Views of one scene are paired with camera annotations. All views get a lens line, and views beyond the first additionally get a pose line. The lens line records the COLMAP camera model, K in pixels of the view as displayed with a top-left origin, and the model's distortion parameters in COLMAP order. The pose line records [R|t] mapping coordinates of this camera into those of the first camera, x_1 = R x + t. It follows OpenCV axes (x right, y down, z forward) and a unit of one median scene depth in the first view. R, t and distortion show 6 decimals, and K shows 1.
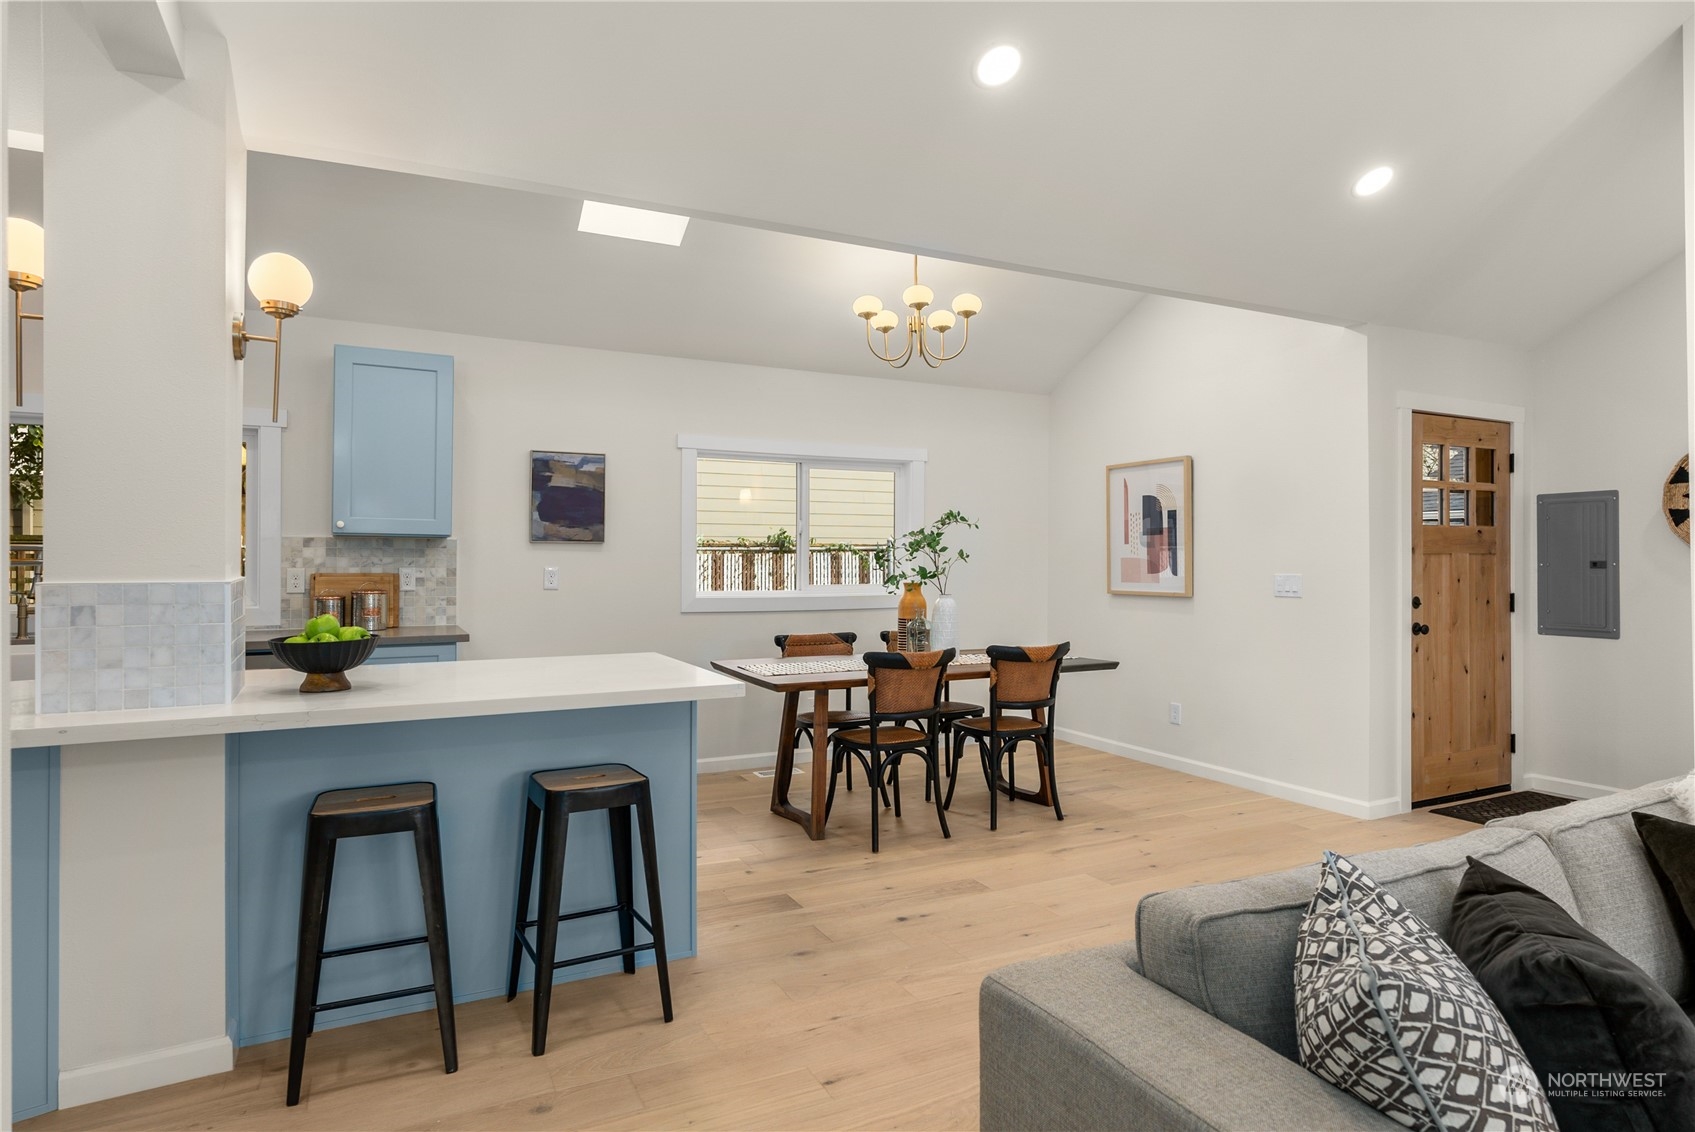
lens RADIAL K [[944.9, 0, 847.8], [0, 944.9, 555.9], [0, 0, 1]] dist [-0.007490, -0.000156]
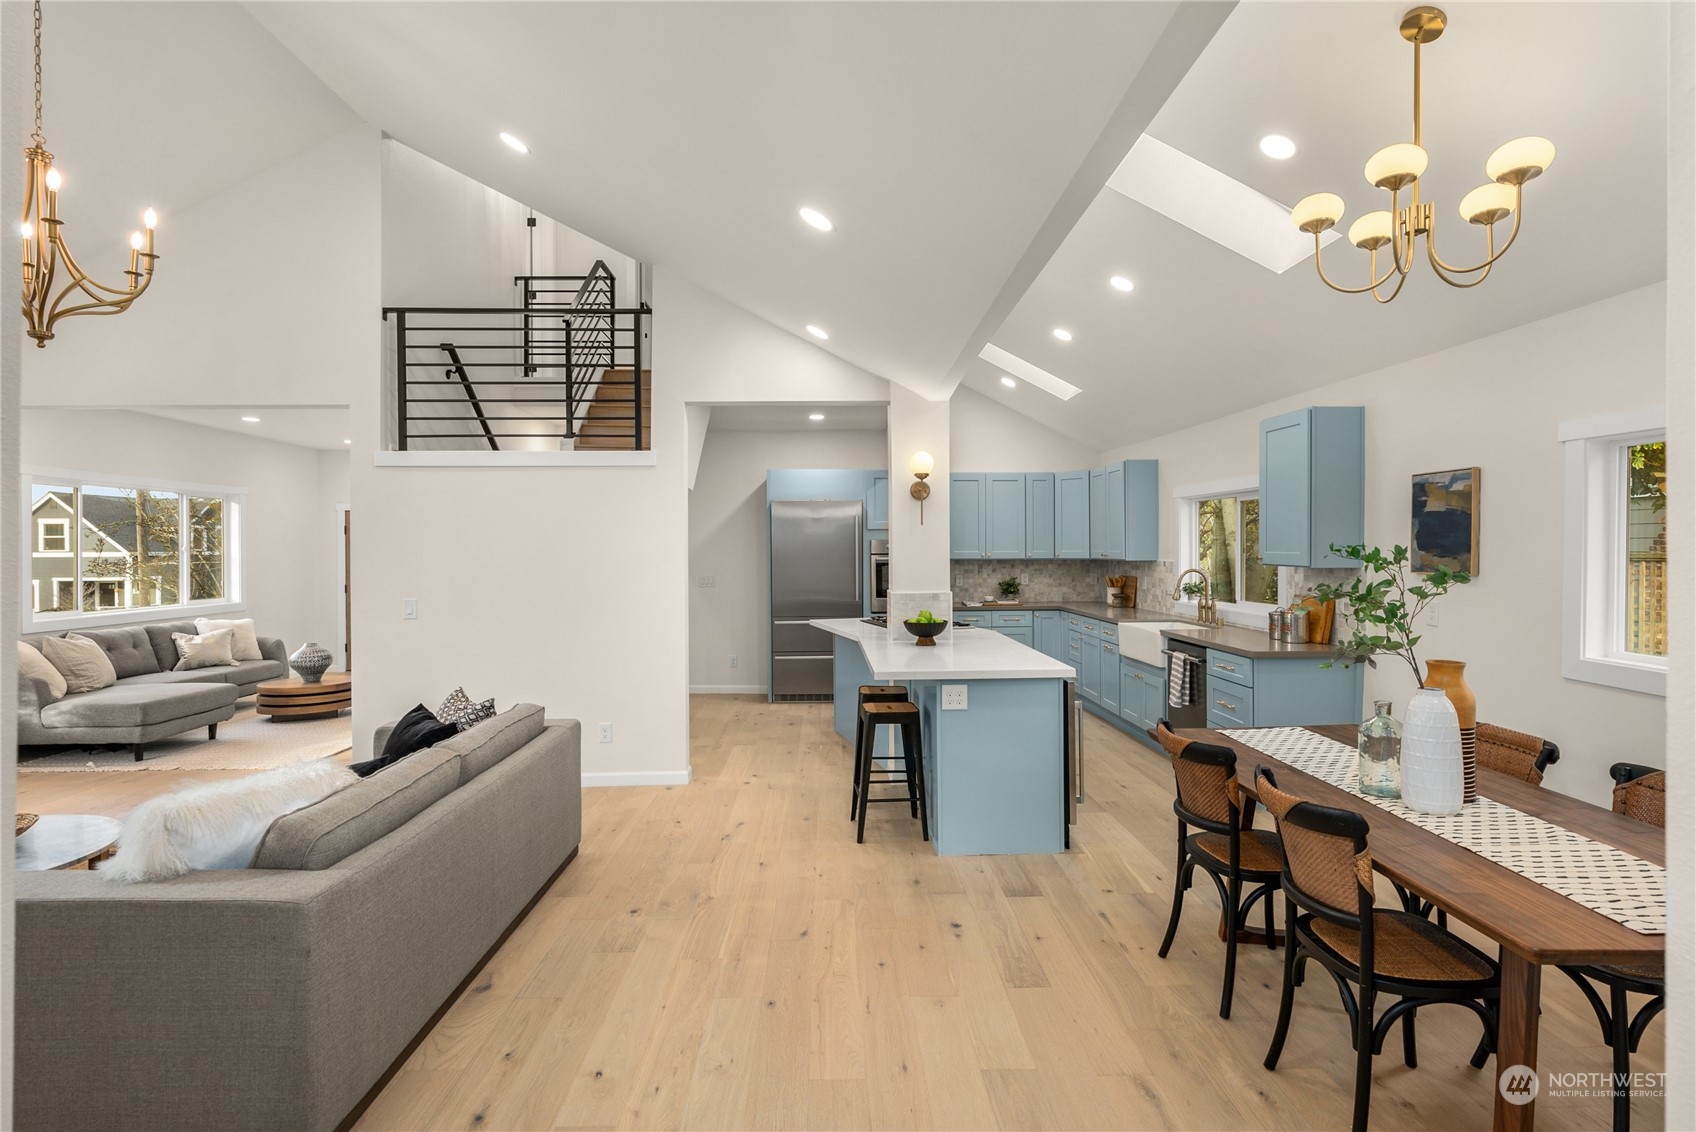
lens RADIAL K [[827.8, 0, 851.9], [0, 827.8, 554.8], [0, 0, 1]] dist [-0.011950, 0.001496]
pose [[-0.423460, 0.006204, -0.905894, 0.665334], [0.006143, 0.999973, 0.003977, -0.040597], [0.905894, -0.003881, -0.423486, 0.871304]]
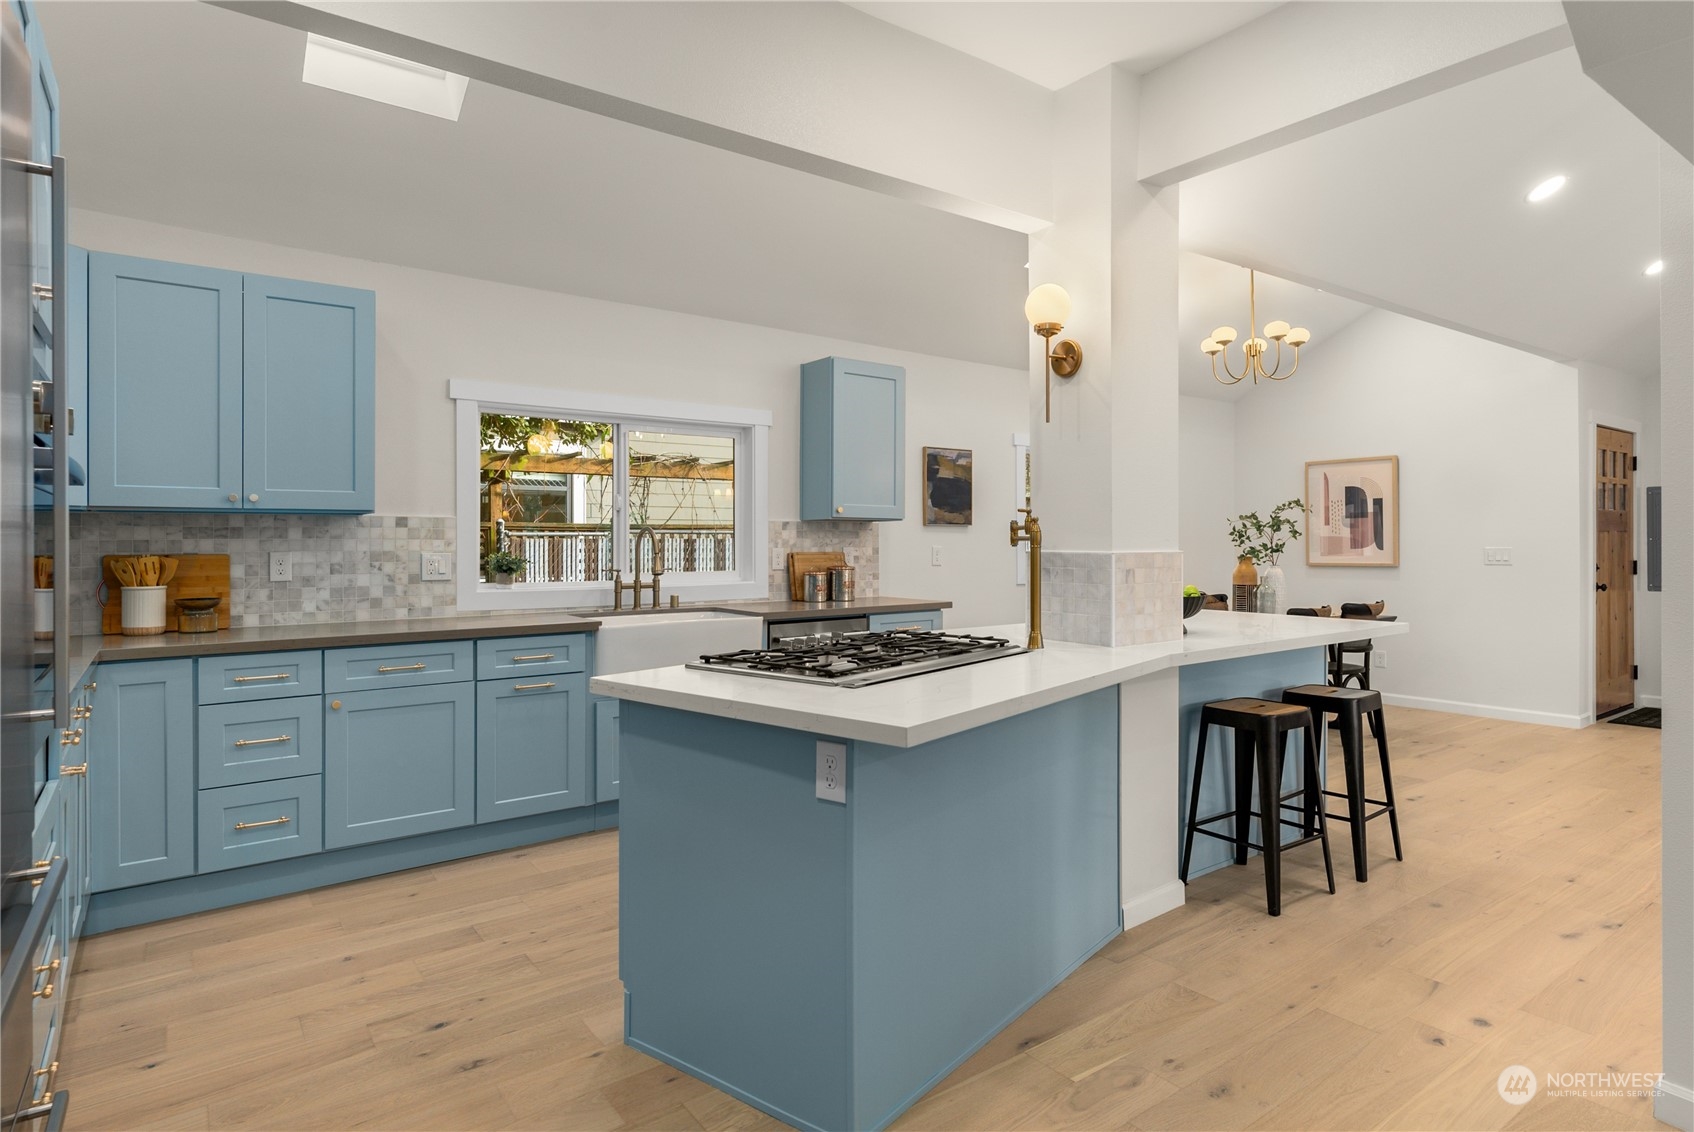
lens RADIAL K [[926.9, 0, 845.2], [0, 926.9, 539.8], [0, 0, 1]] dist [-0.004538, -0.000891]
pose [[0.987120, -0.006414, 0.159851, -0.640639], [0.006527, 0.999979, -0.000182, 0.003333], [-0.159847, 0.001223, 0.987141, -0.123995]]
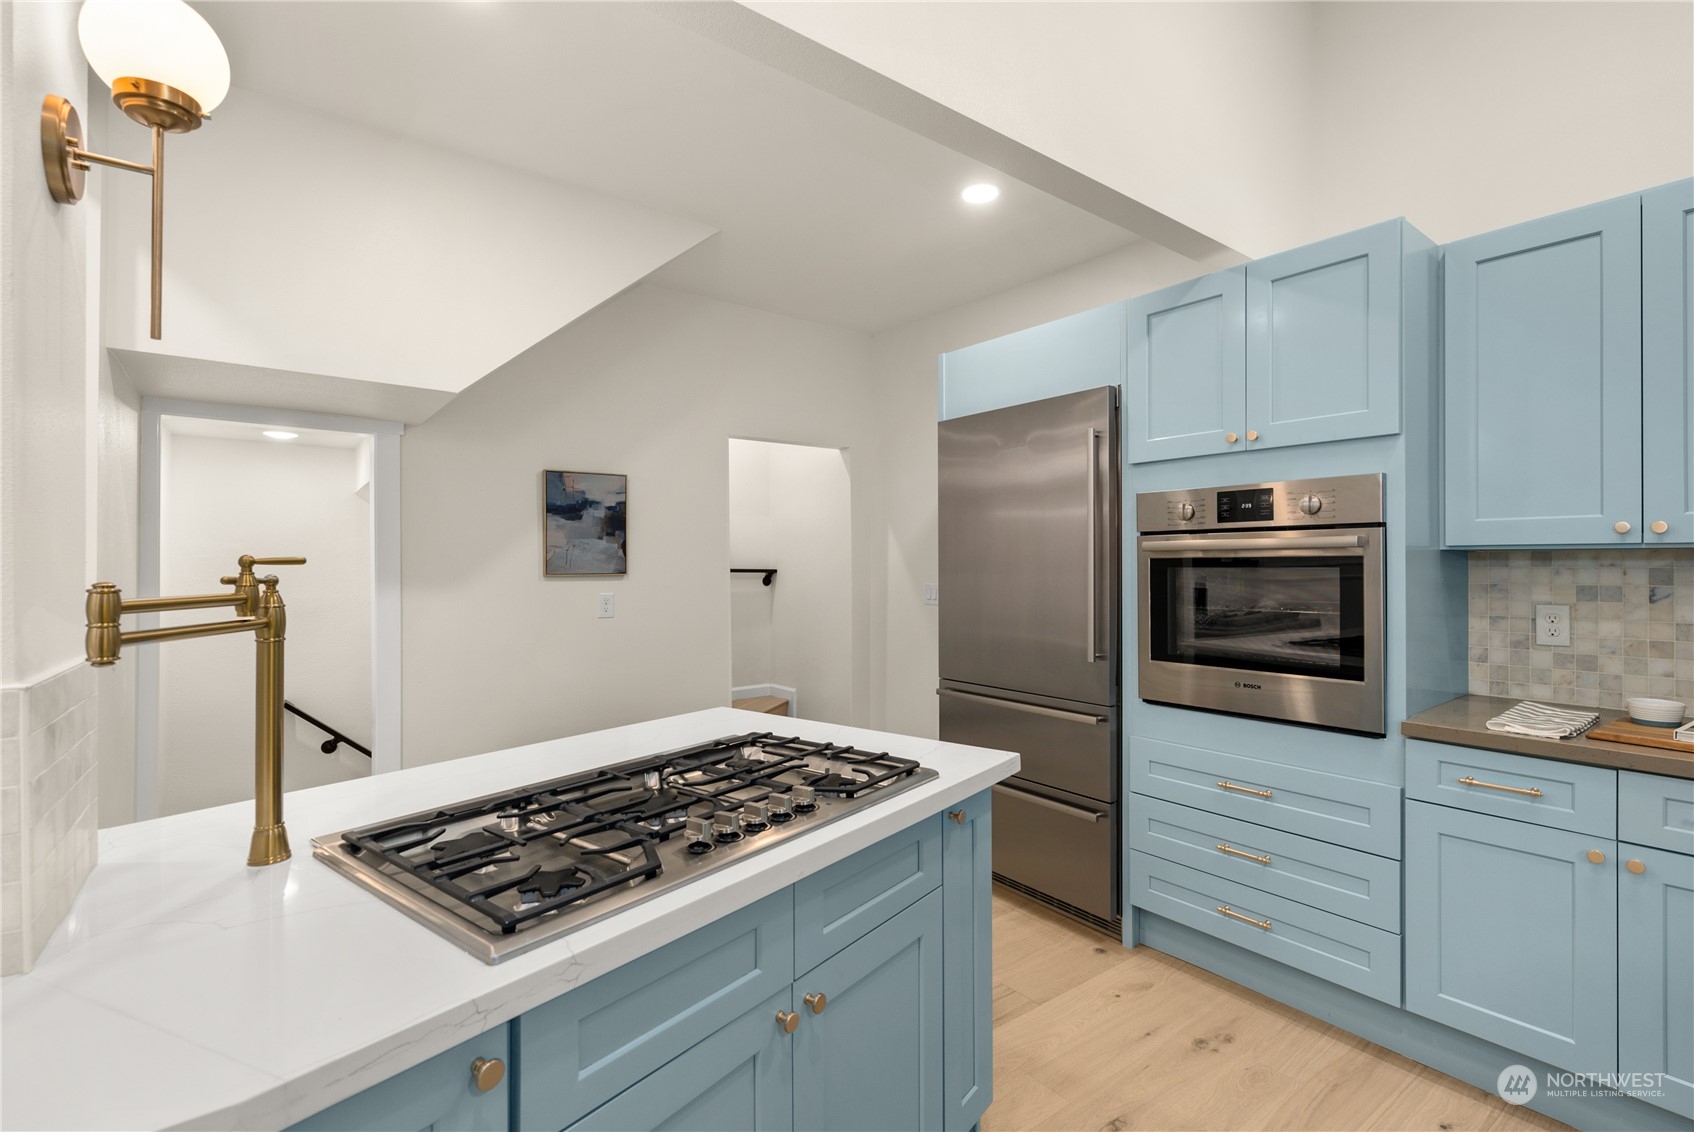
lens RADIAL K [[774.9, 0, 850.0], [0, 774.9, 561.5], [0, 0, 1]] dist [-0.003297, 0.000112]
pose [[-0.981993, 0.000805, -0.188918, -0.553024], [0.001483, 0.999993, -0.003447, -0.013713], [0.188913, -0.003665, -0.981987, 0.701108]]
